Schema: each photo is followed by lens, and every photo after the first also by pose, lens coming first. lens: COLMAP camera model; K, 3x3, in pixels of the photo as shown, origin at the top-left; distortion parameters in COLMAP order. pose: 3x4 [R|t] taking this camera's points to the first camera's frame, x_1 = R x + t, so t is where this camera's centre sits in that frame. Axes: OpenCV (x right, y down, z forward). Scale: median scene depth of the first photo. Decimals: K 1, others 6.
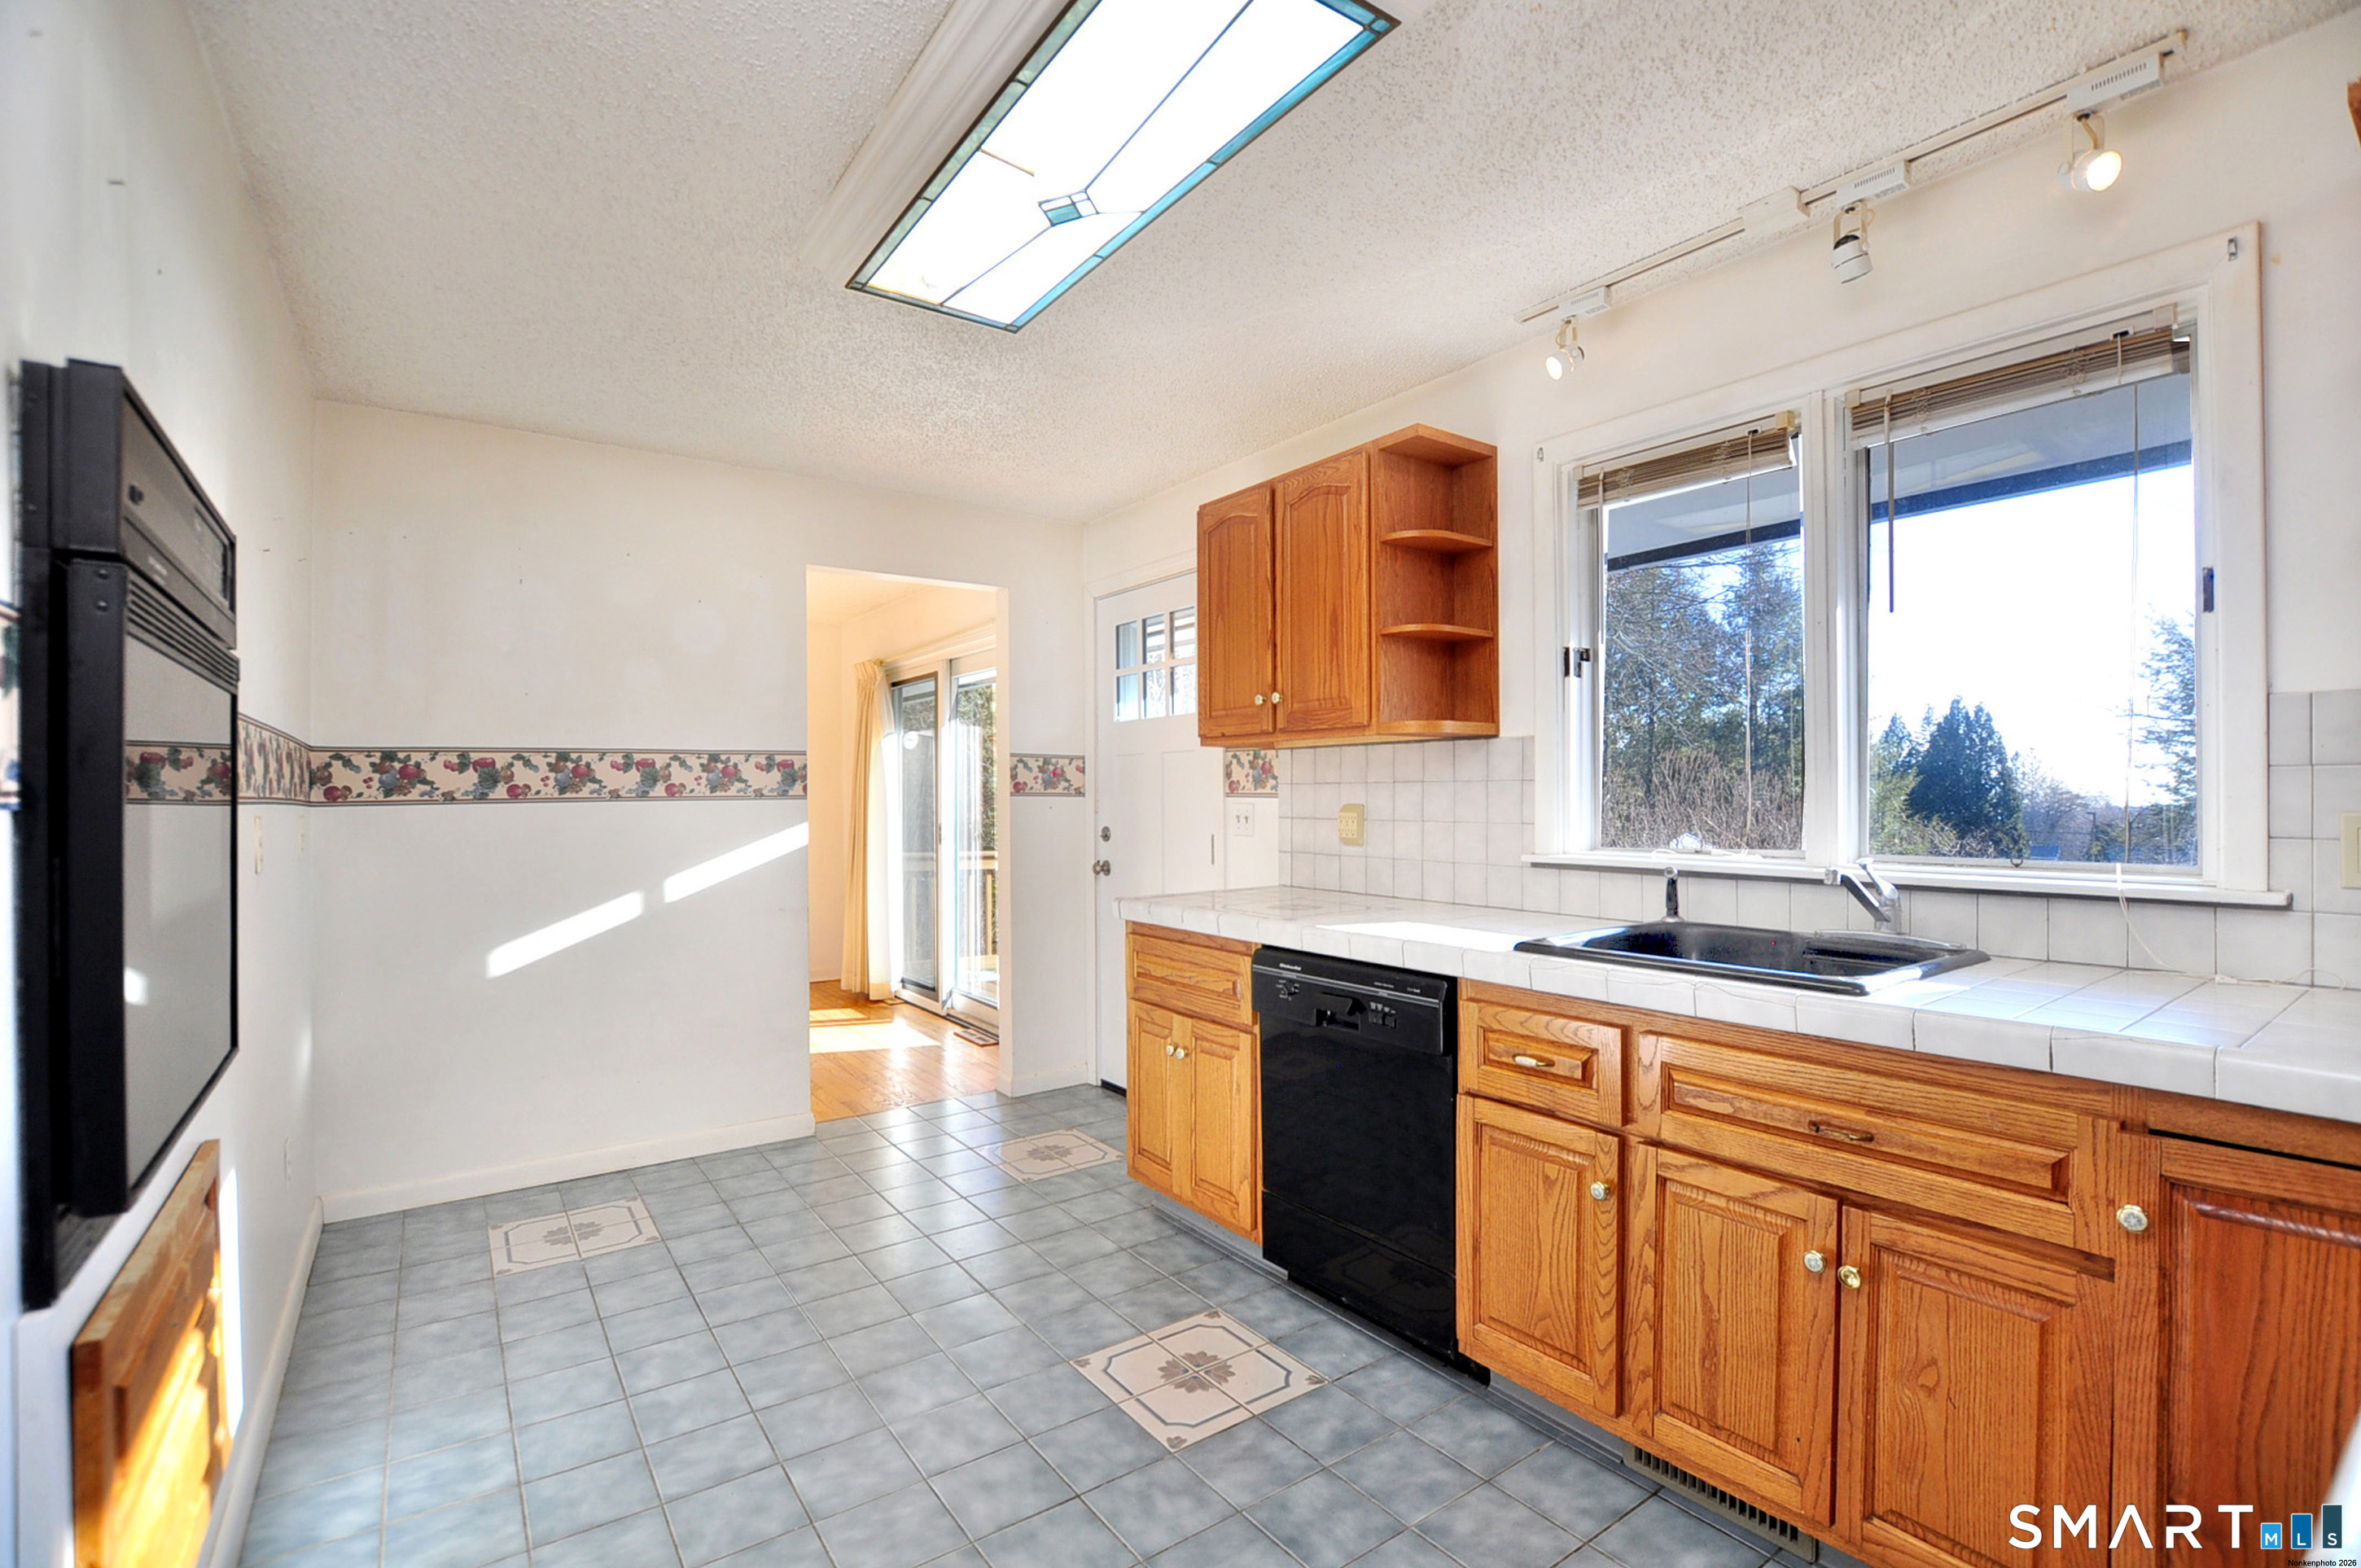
lens RADIAL K [[1038.5, 0, 1133.7], [0, 1038.5, 791.2], [0, 0, 1]] dist [-0.047111, 0.000078]
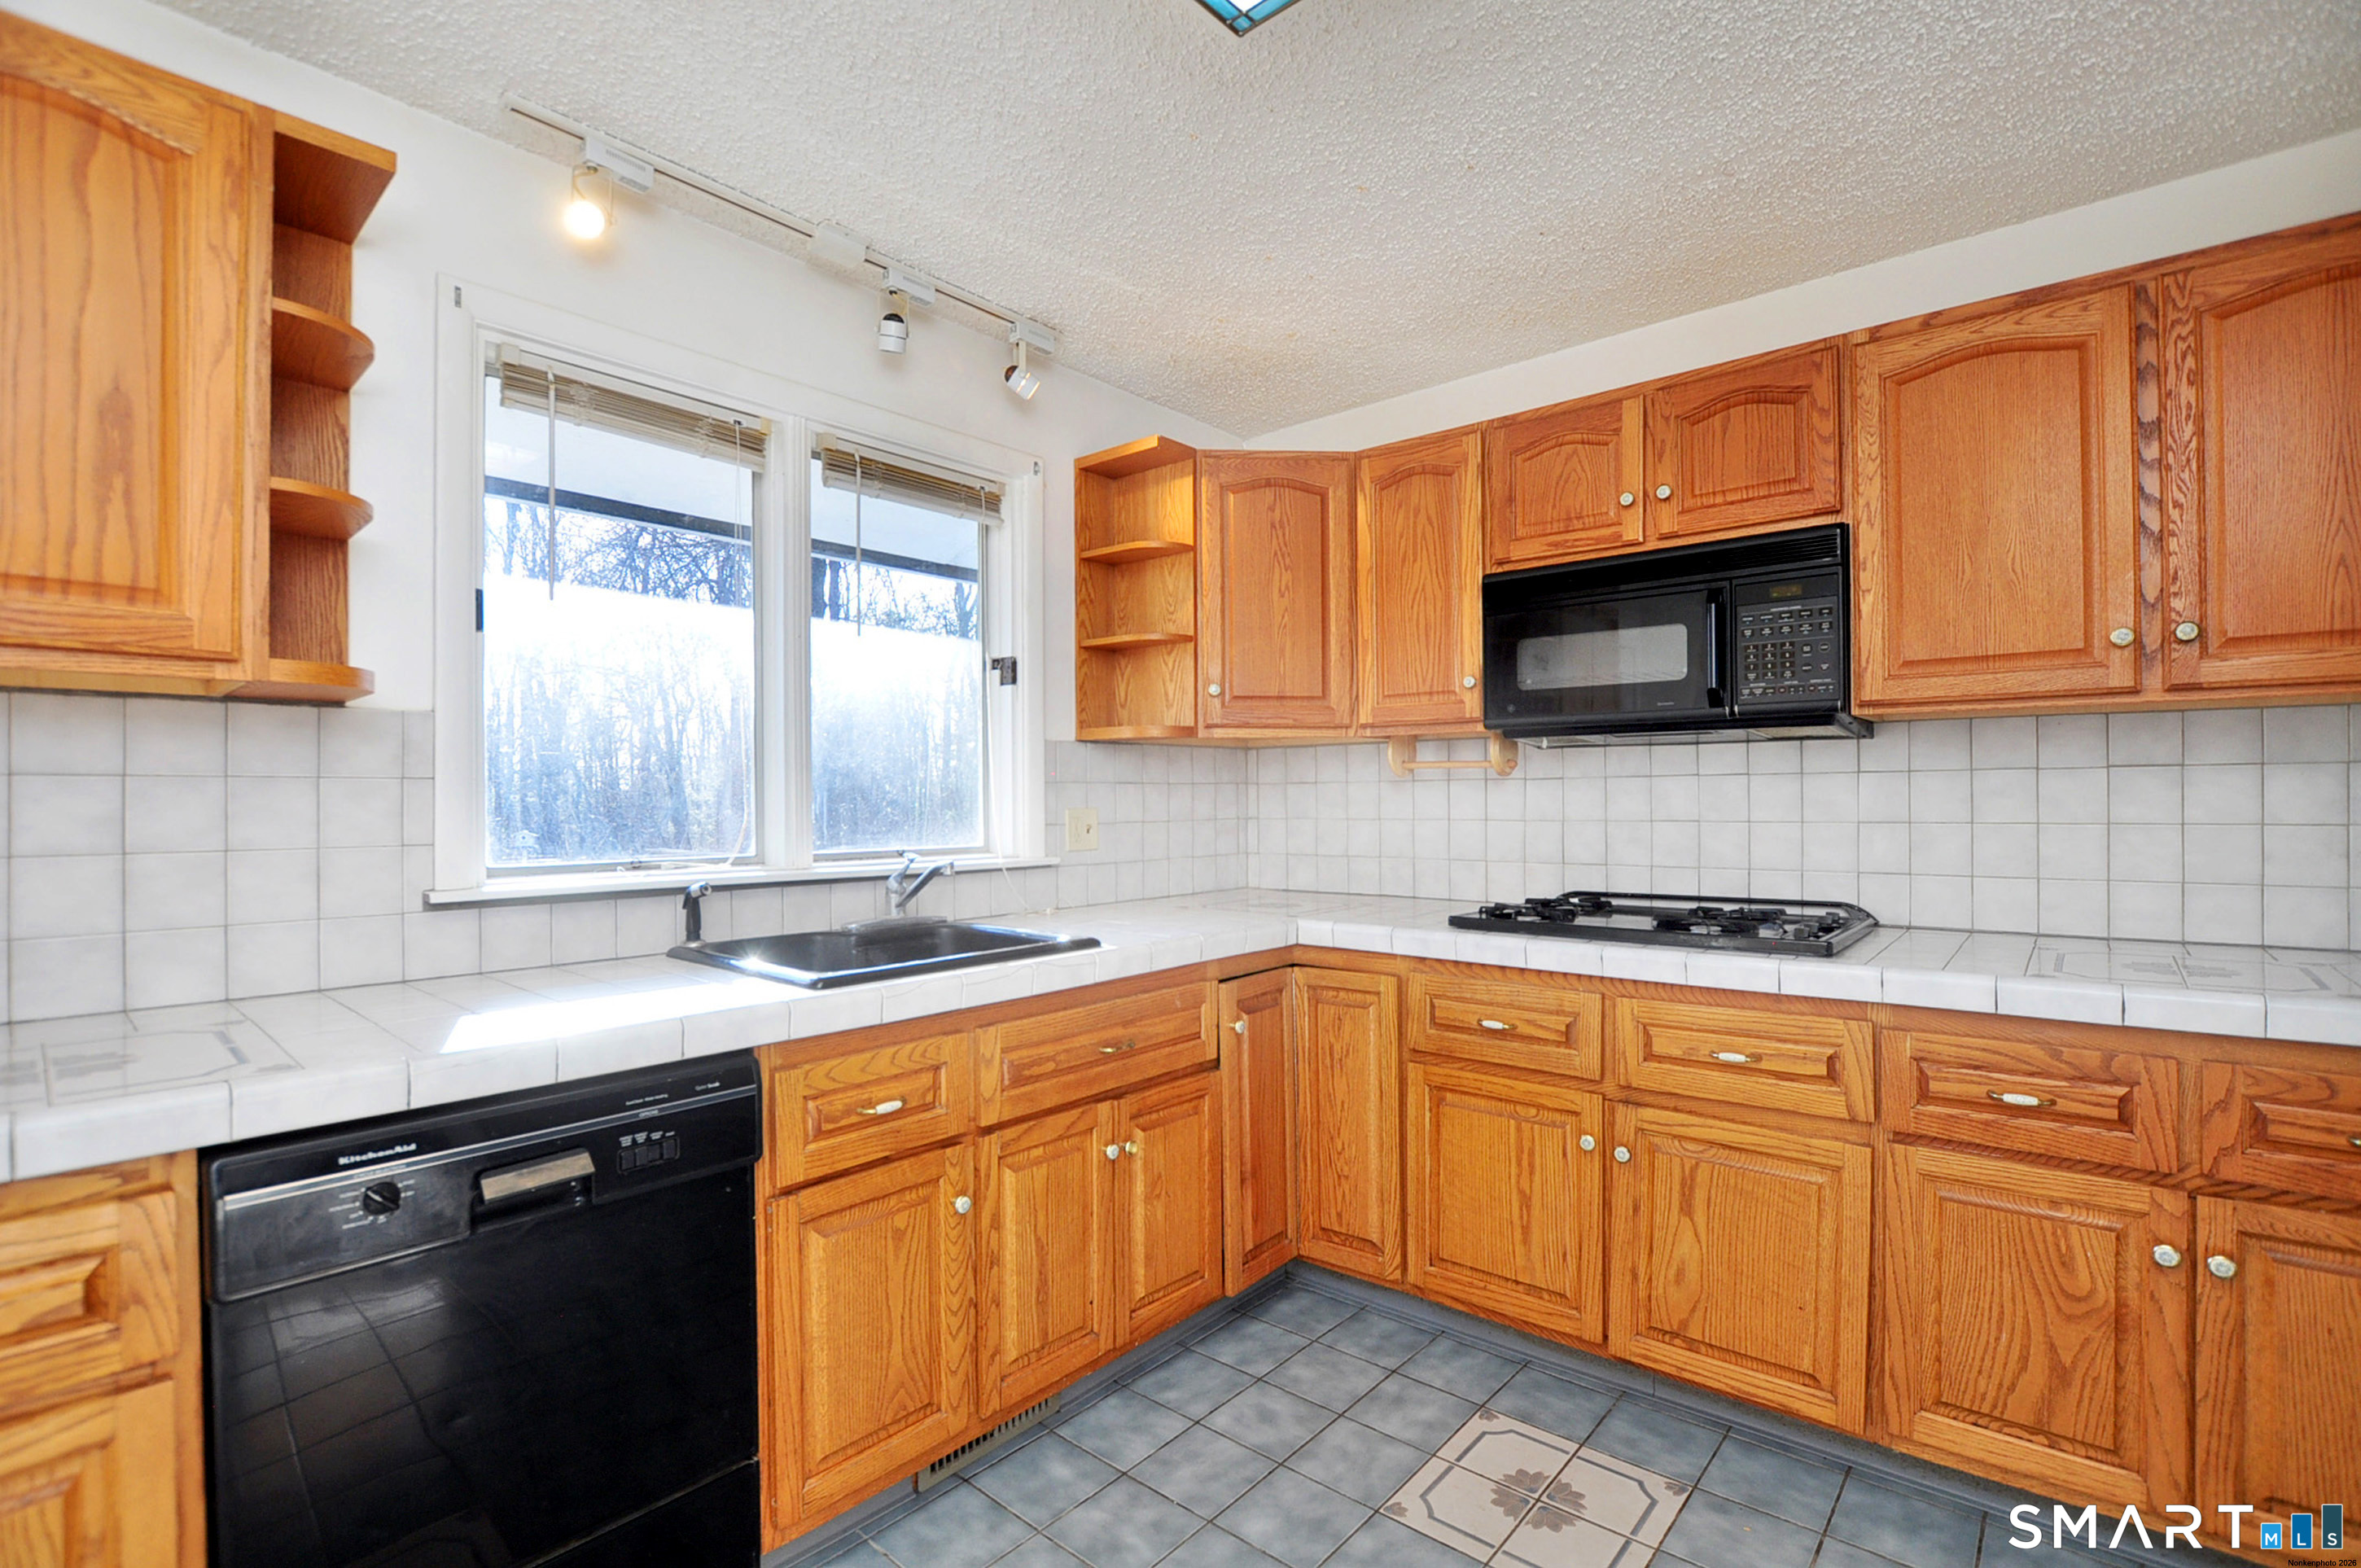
lens RADIAL K [[1067.1, 0, 1225.9], [0, 1067.1, 796.2], [0, 0, 1]] dist [-0.032568, 0.000768]
pose [[-0.291125, 0.009534, 0.956638, -0.474373], [0.003840, 0.999954, -0.008797, 0.009731], [-0.956677, 0.001113, -0.291148, 0.847159]]
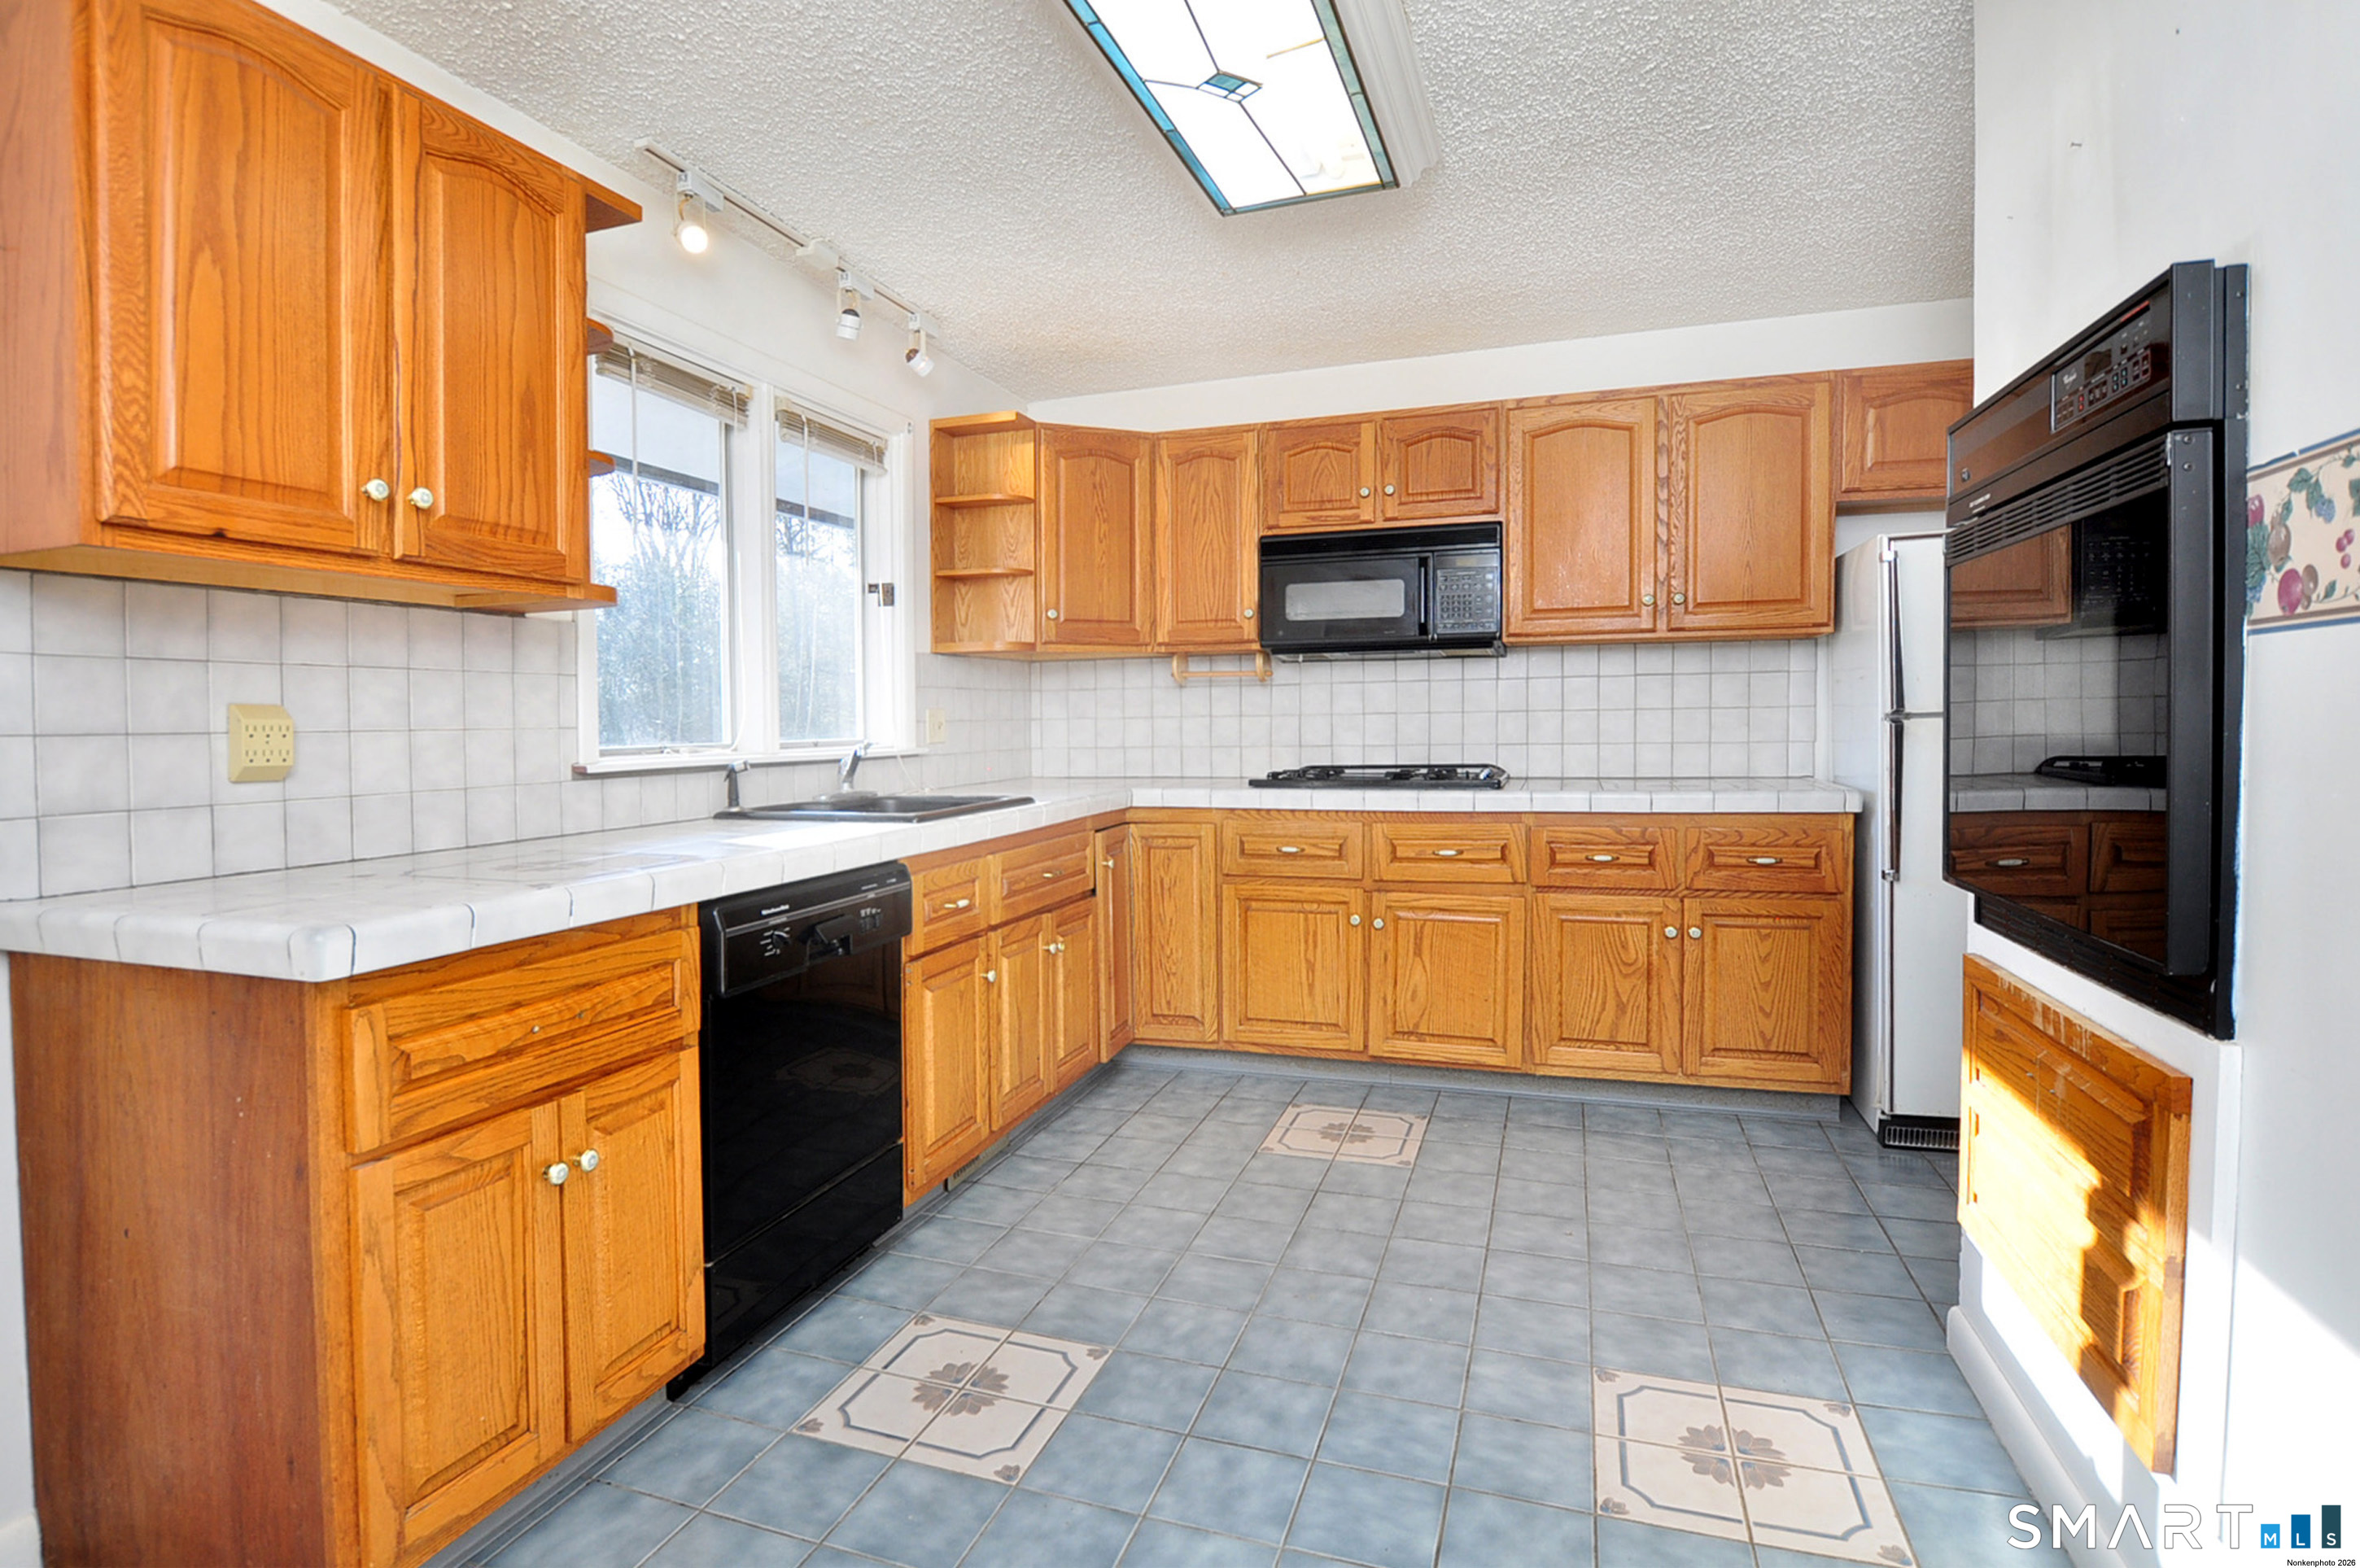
lens RADIAL K [[1150.0, 0, 1158.7], [0, 1150.0, 772.3], [0, 0, 1]] dist [-0.041921, 0.000201]
pose [[-0.599838, -0.022149, 0.799815, -0.748053], [0.014265, 0.999162, 0.038367, 0.046646], [-0.799994, 0.034423, -0.599020, 1.407110]]
